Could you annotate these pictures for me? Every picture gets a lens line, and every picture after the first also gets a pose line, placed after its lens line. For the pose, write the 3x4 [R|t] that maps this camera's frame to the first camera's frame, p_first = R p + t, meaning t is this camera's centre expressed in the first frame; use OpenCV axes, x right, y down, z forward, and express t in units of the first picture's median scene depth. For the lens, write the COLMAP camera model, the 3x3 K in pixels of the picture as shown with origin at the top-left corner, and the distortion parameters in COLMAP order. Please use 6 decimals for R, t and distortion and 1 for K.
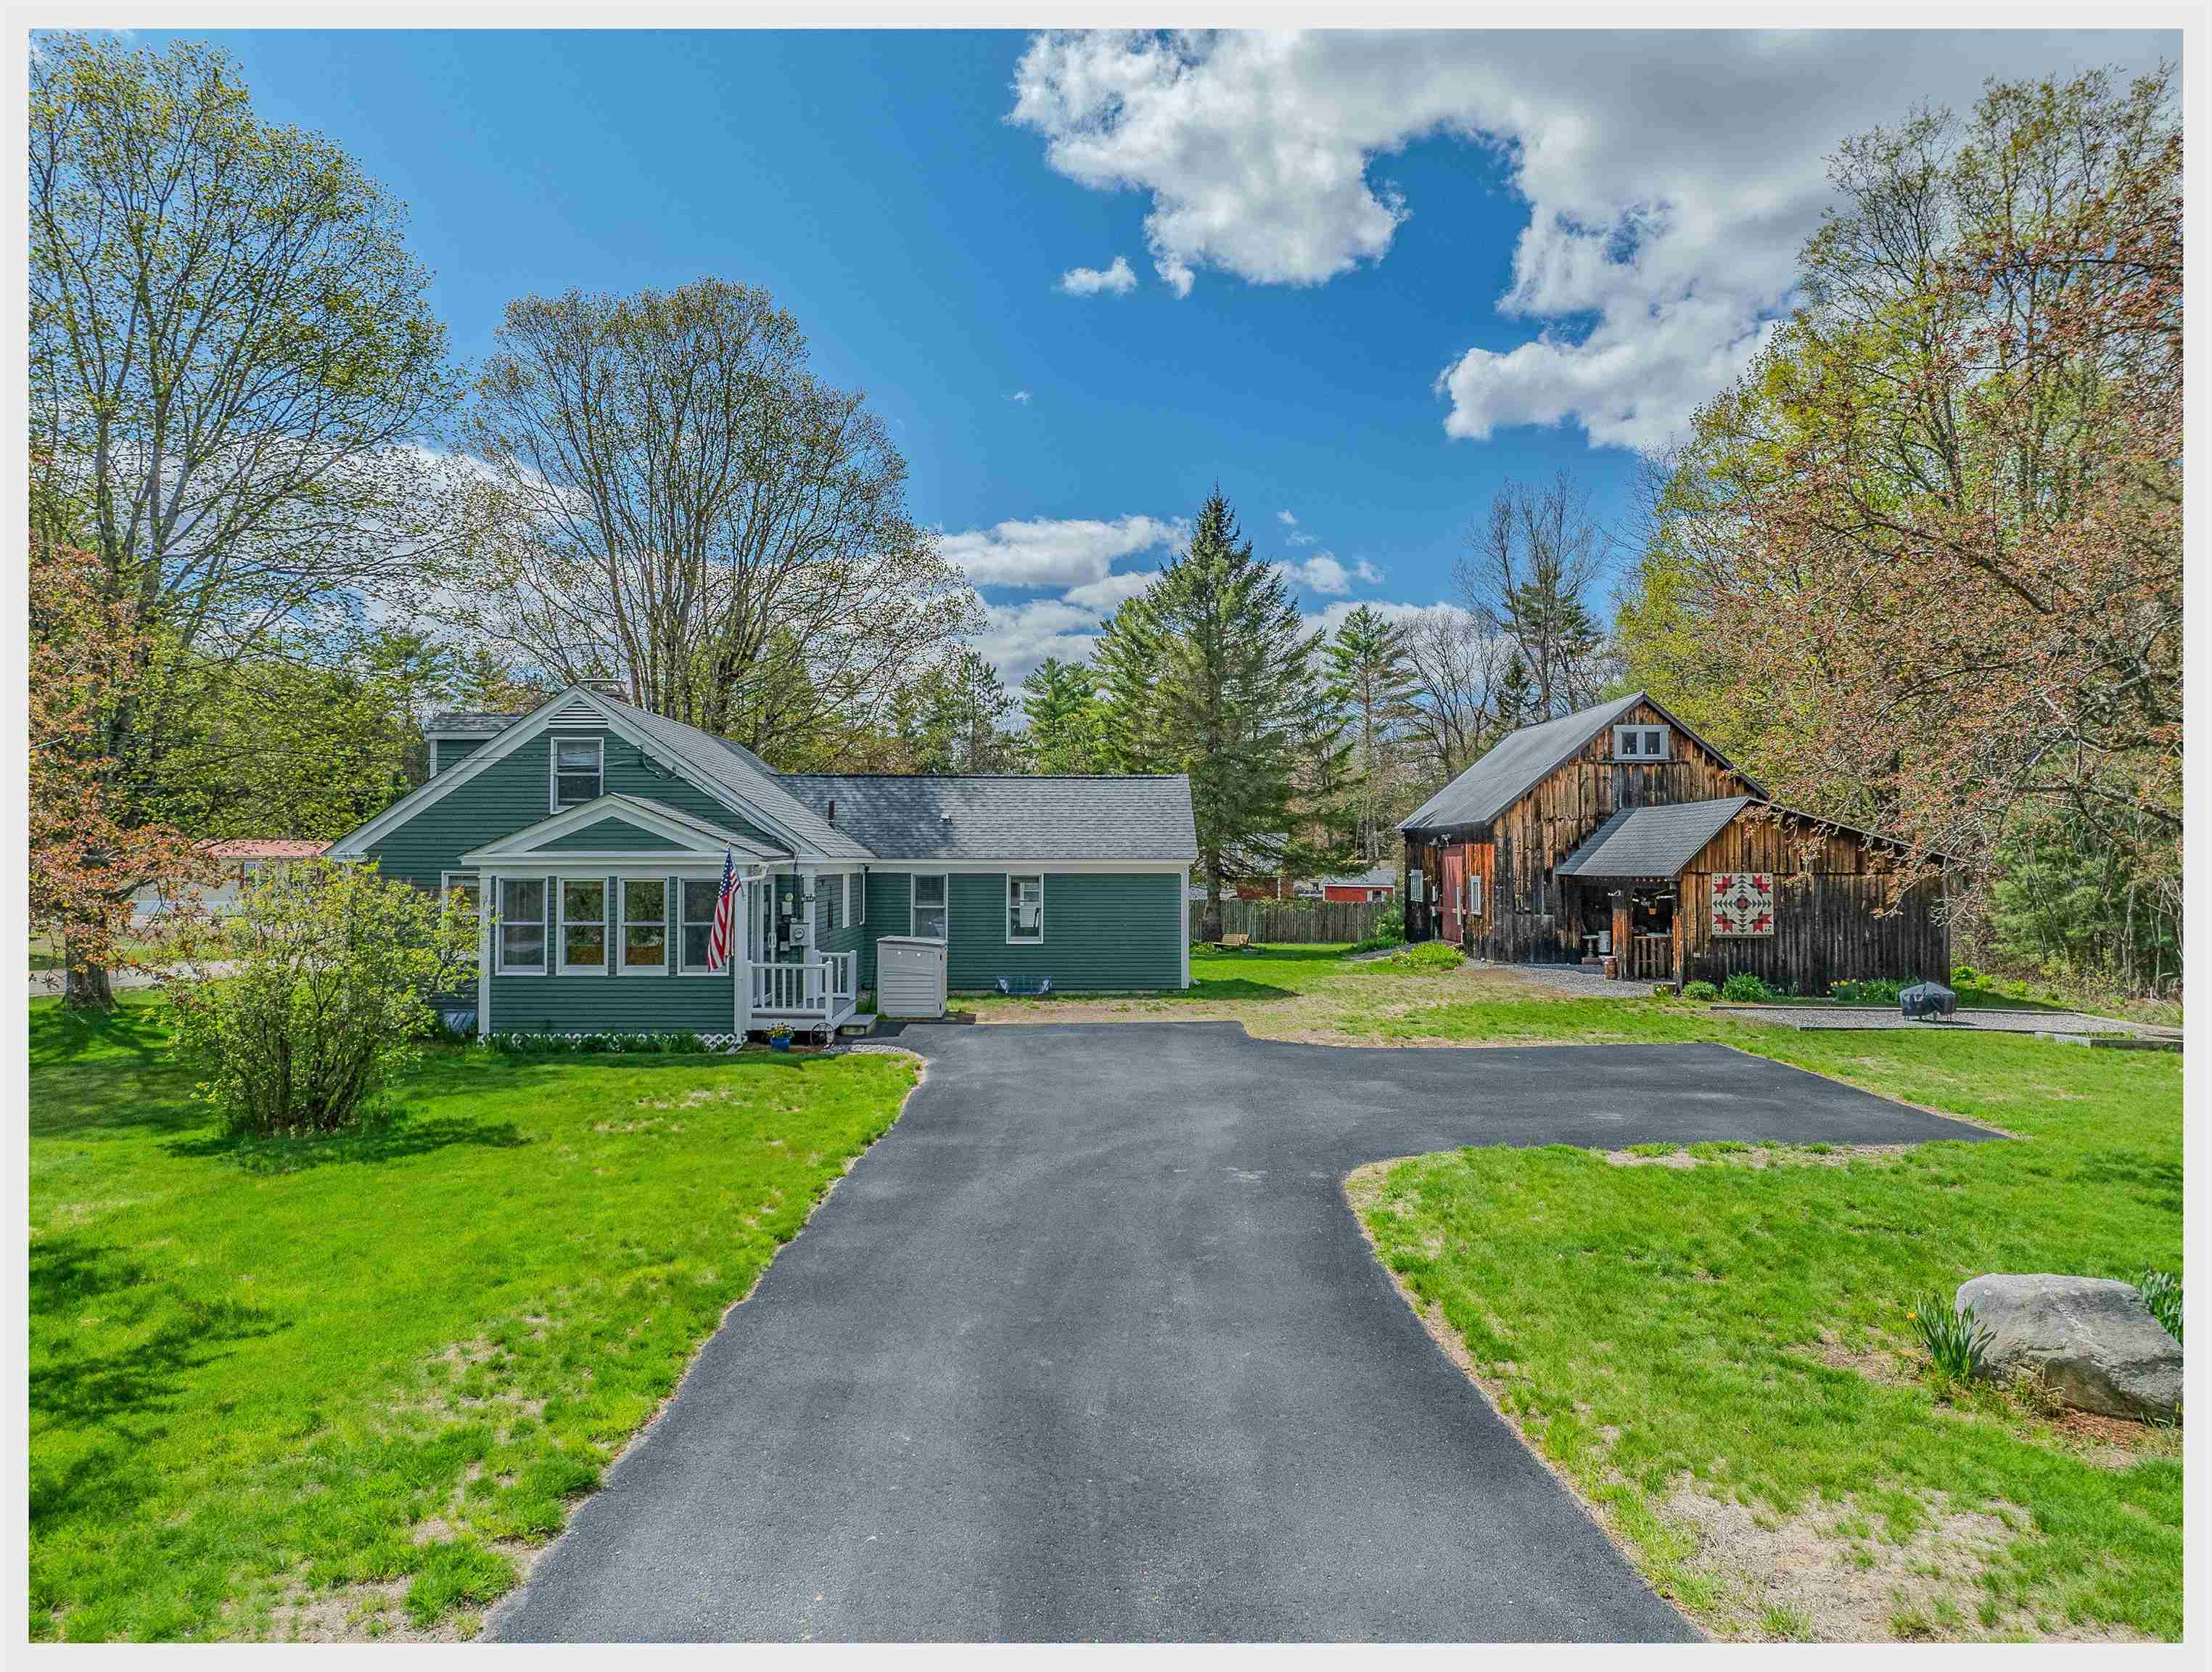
lens RADIAL K [[1503.7, 0, 1102.9], [0, 1503.7, 829.9], [0, 0, 1]] dist [-0.020131, -0.038581]
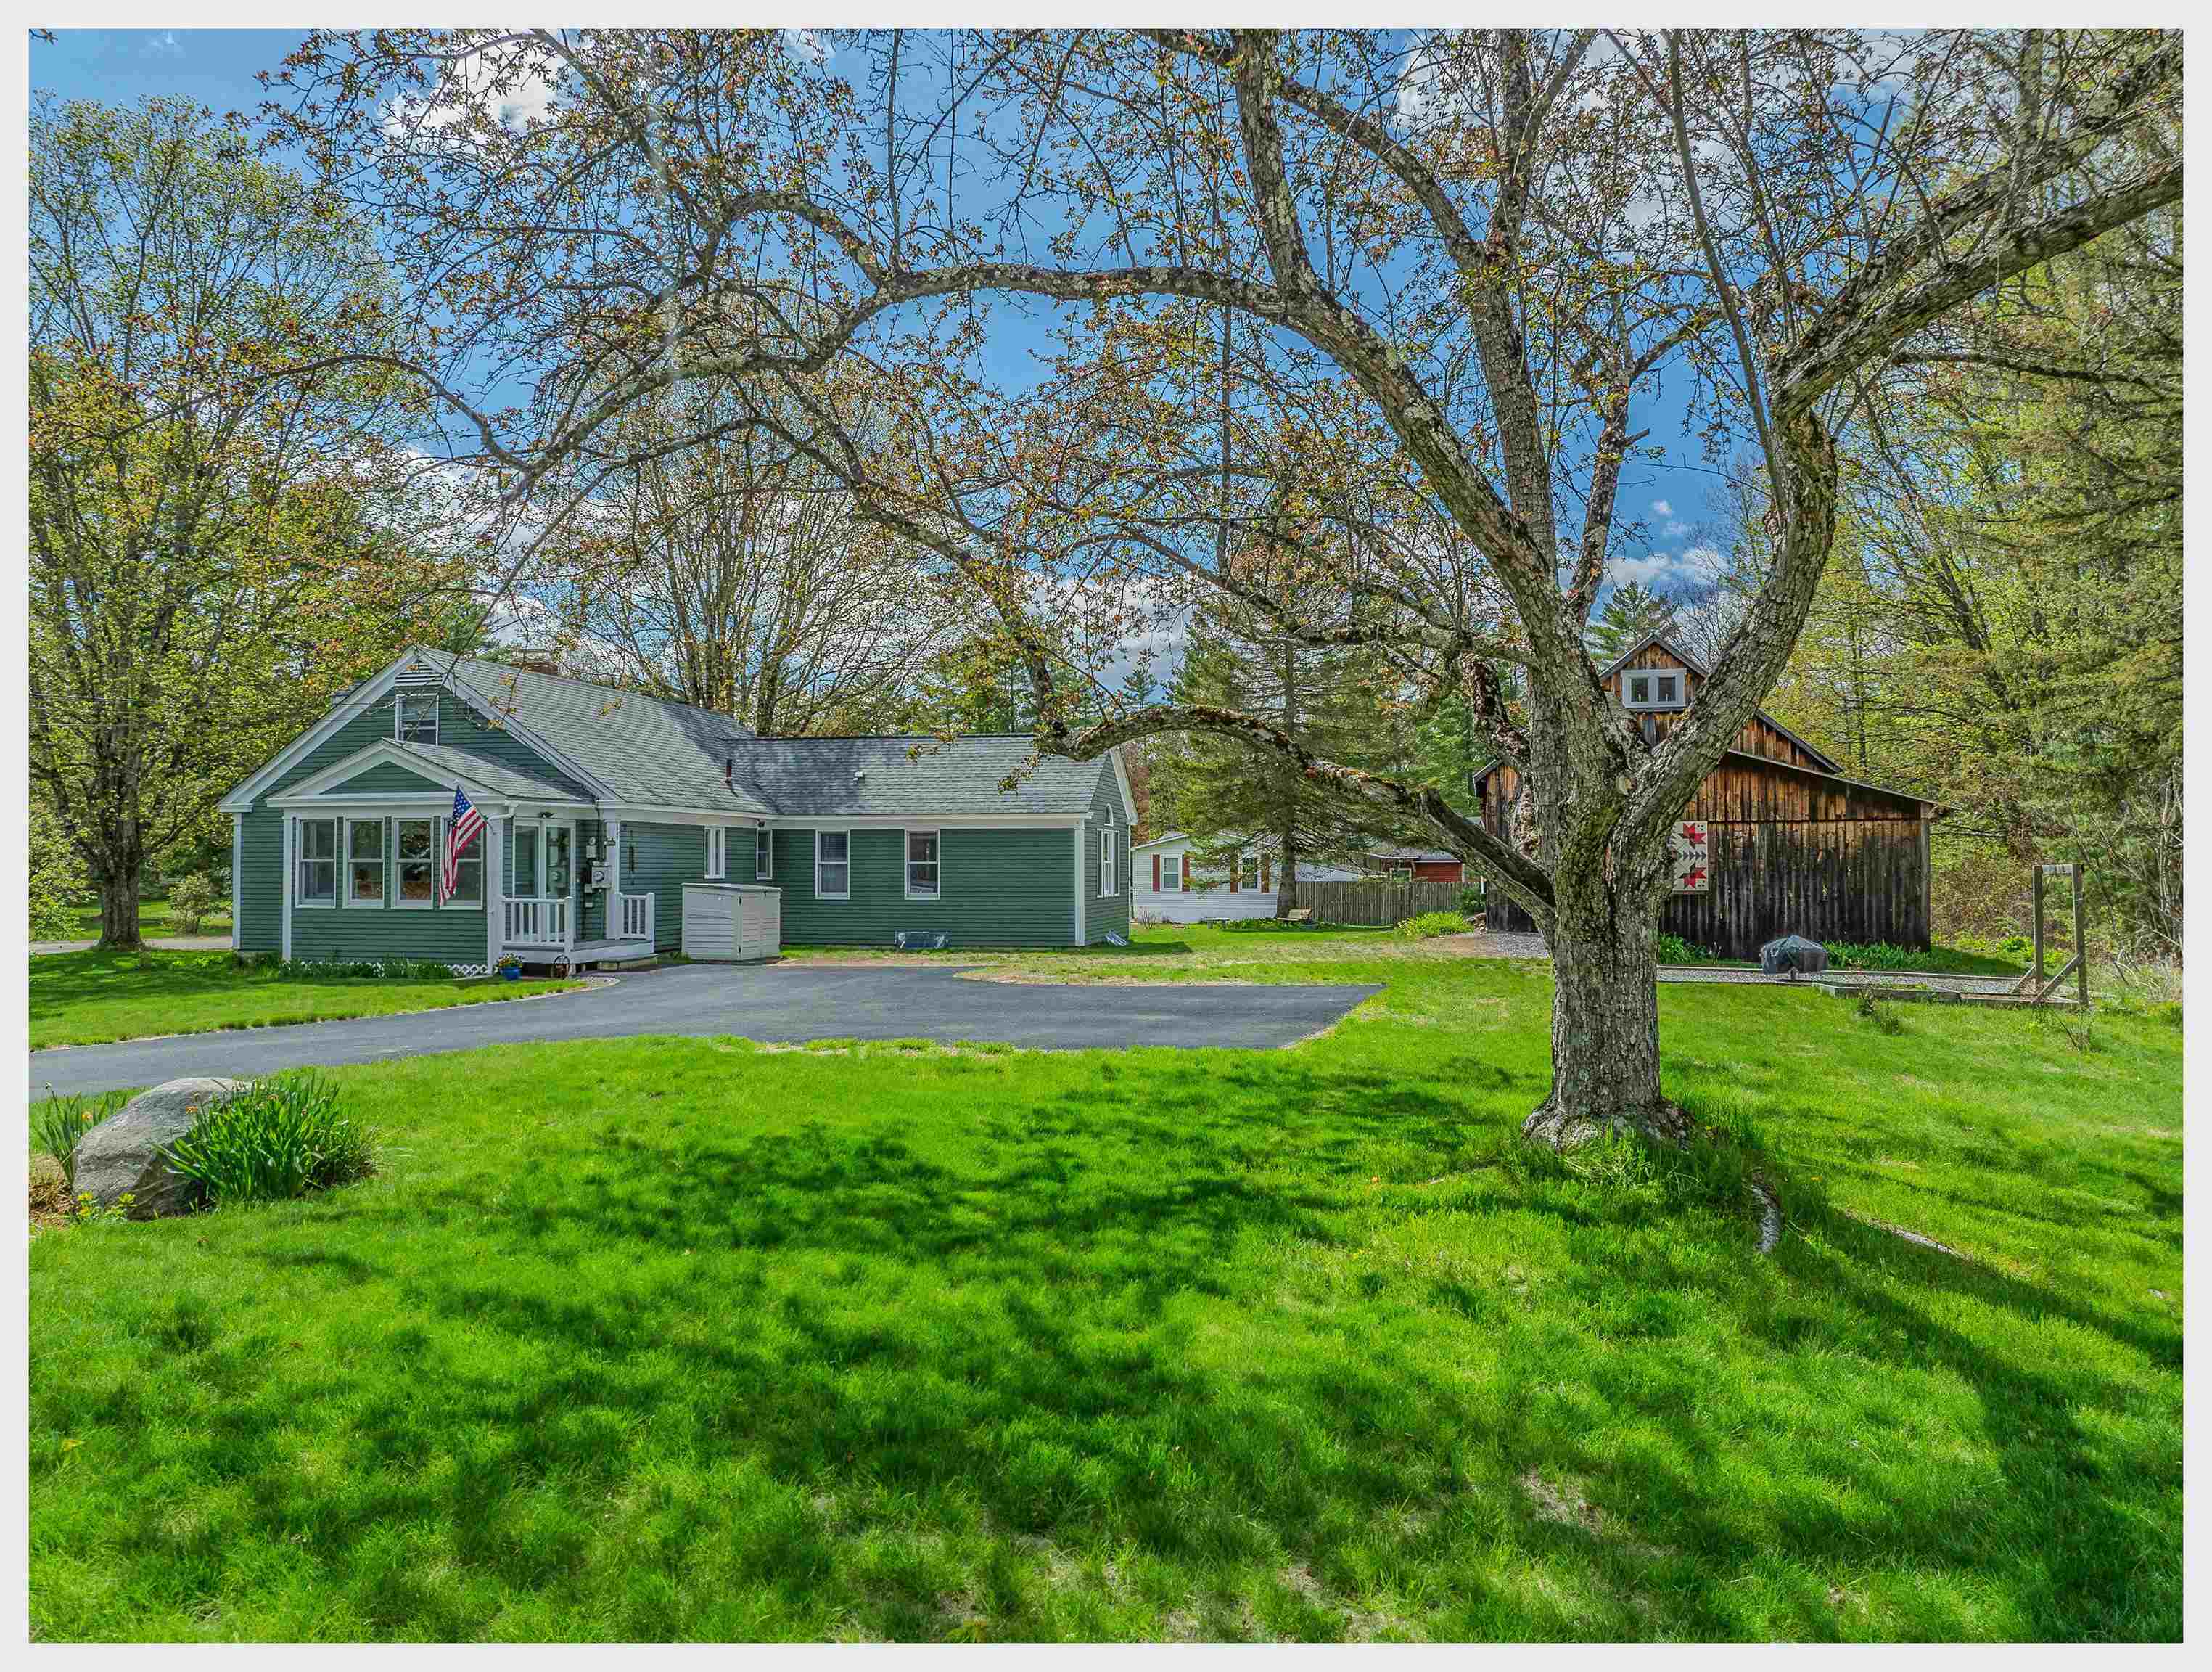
lens RADIAL K [[1503.7, 0, 1102.9], [0, 1503.7, 829.9], [0, 0, 1]] dist [-0.020131, -0.038581]
pose [[0.973021, -0.007576, -0.230593, 0.369553], [0.006791, 0.999968, -0.004198, 0.042893], [0.230618, 0.002519, 0.973041, 0.068233]]
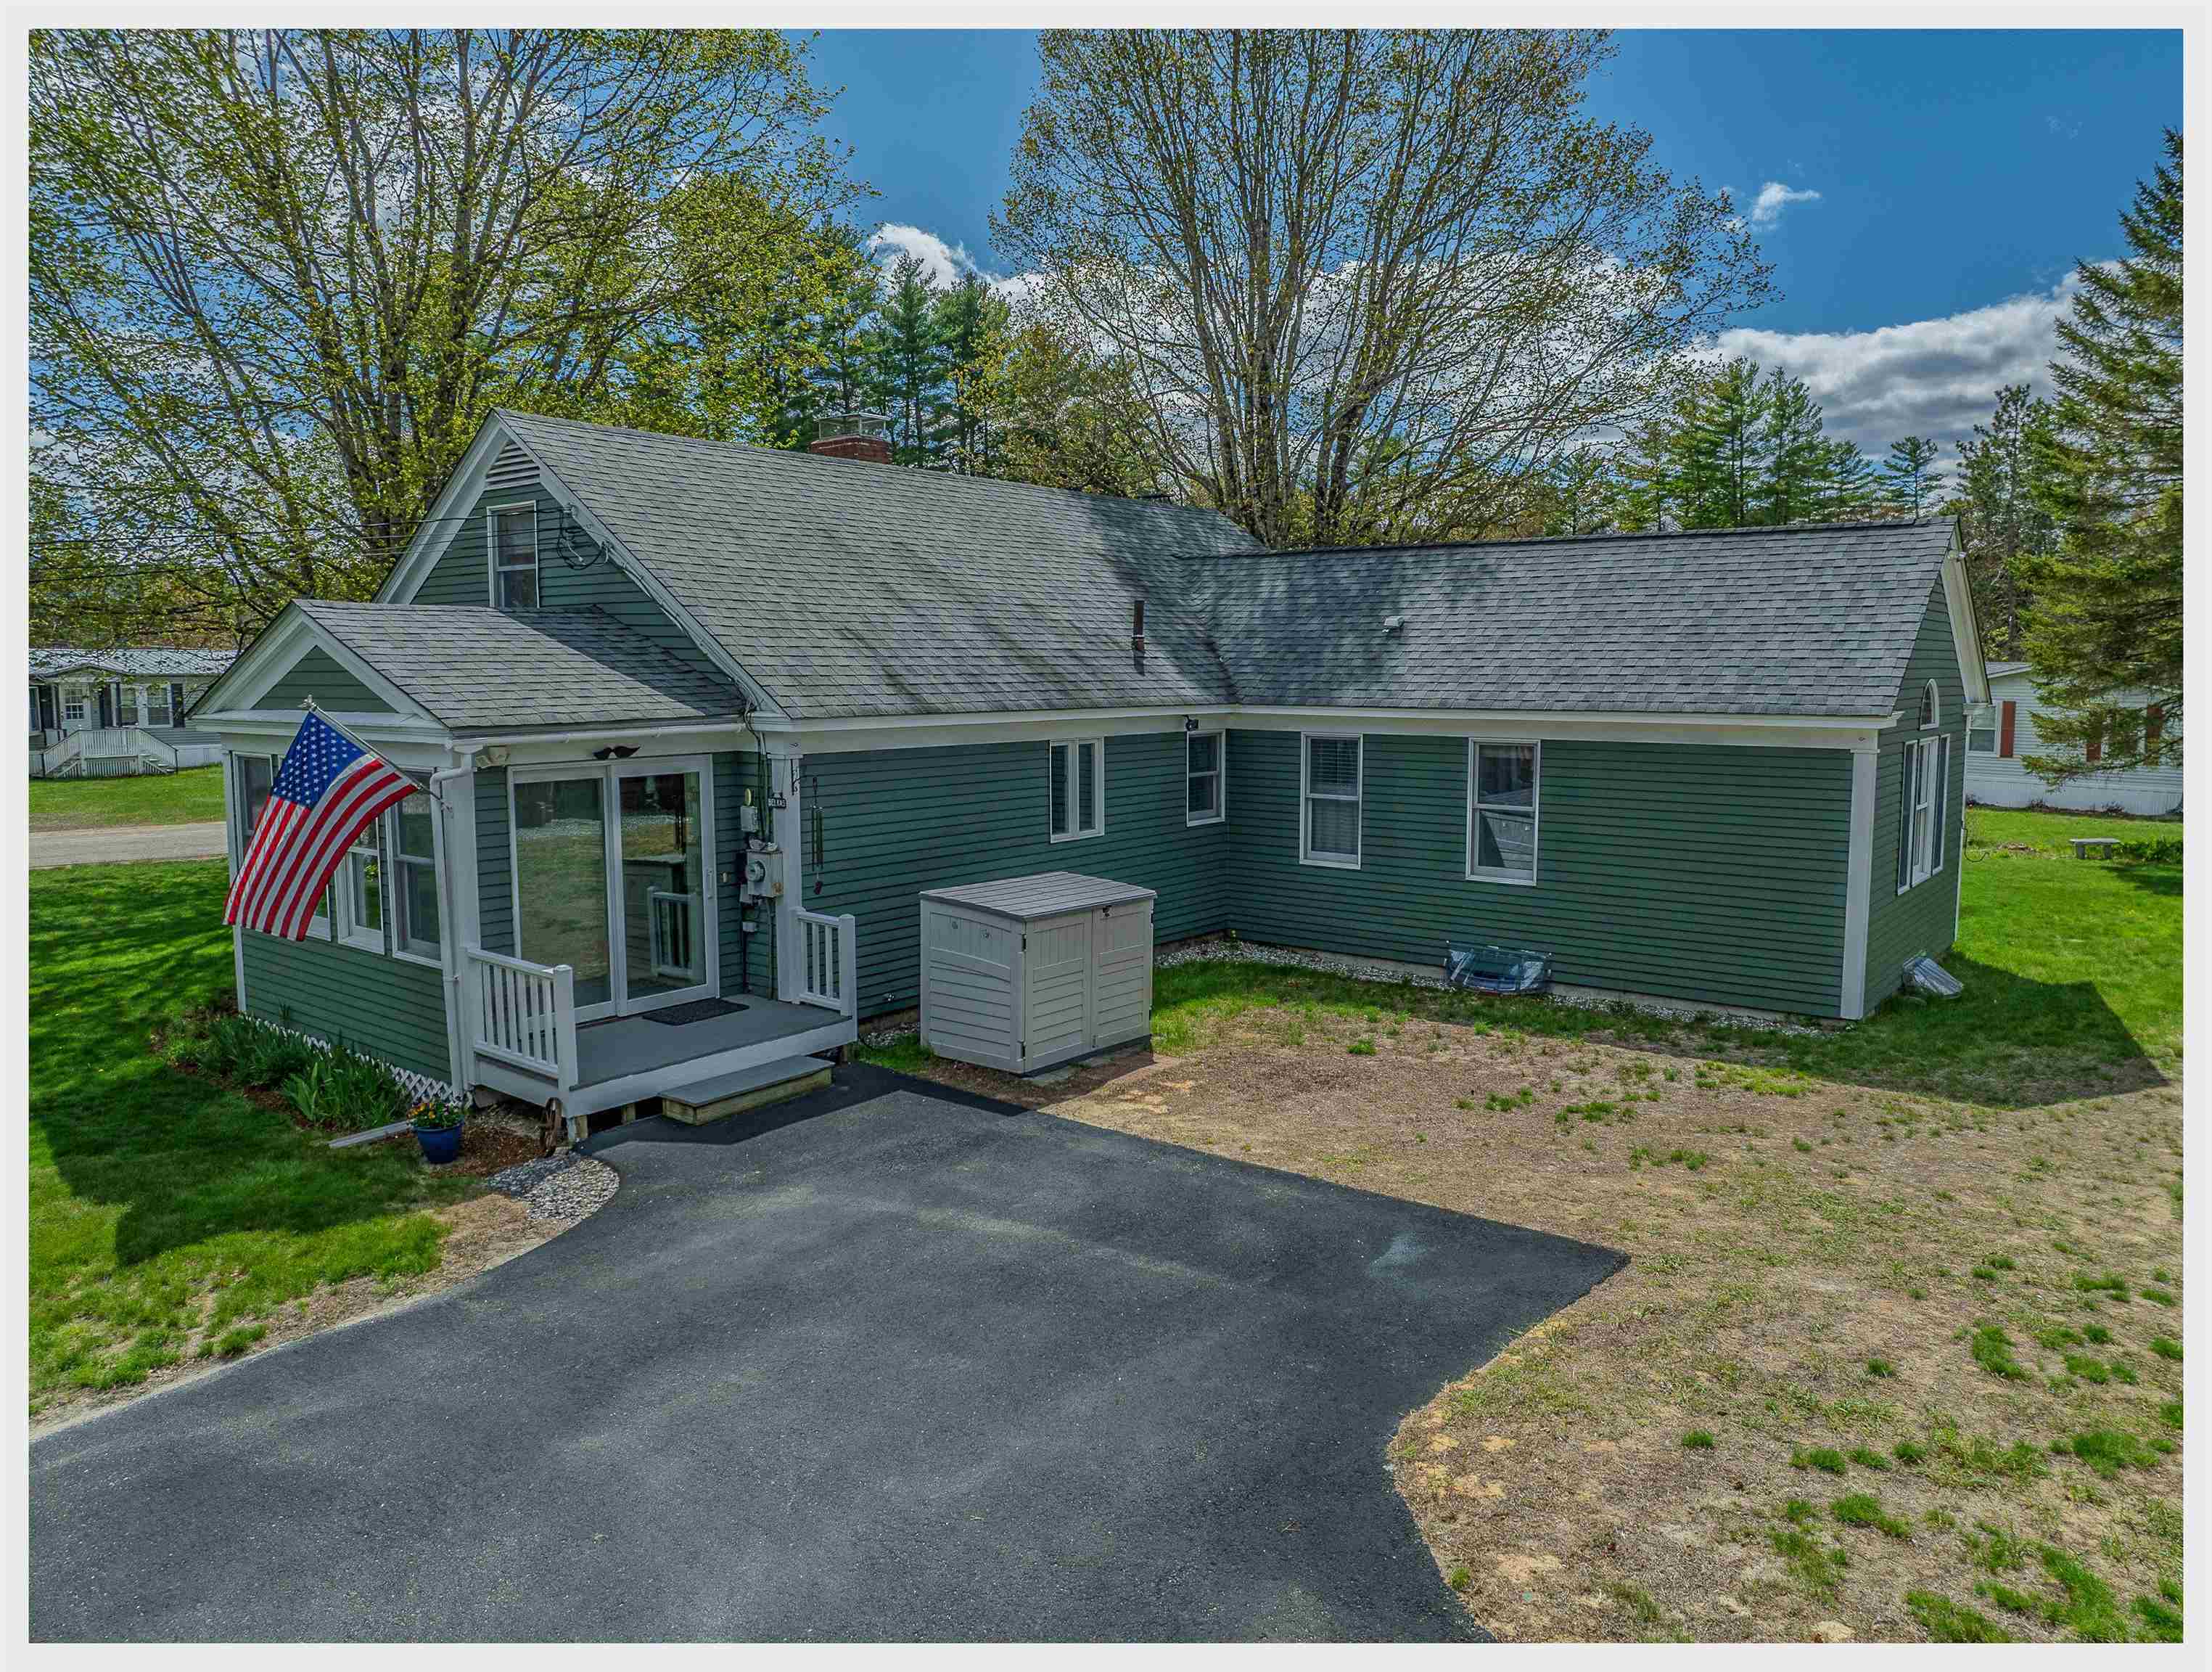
lens RADIAL K [[1503.7, 0, 1102.9], [0, 1503.7, 829.9], [0, 0, 1]] dist [-0.020131, -0.038581]
pose [[0.766724, 0.065746, -0.638602, 0.200169], [0.016949, 0.992322, 0.122512, -0.004026], [0.641753, -0.104756, 0.759723, 0.681809]]
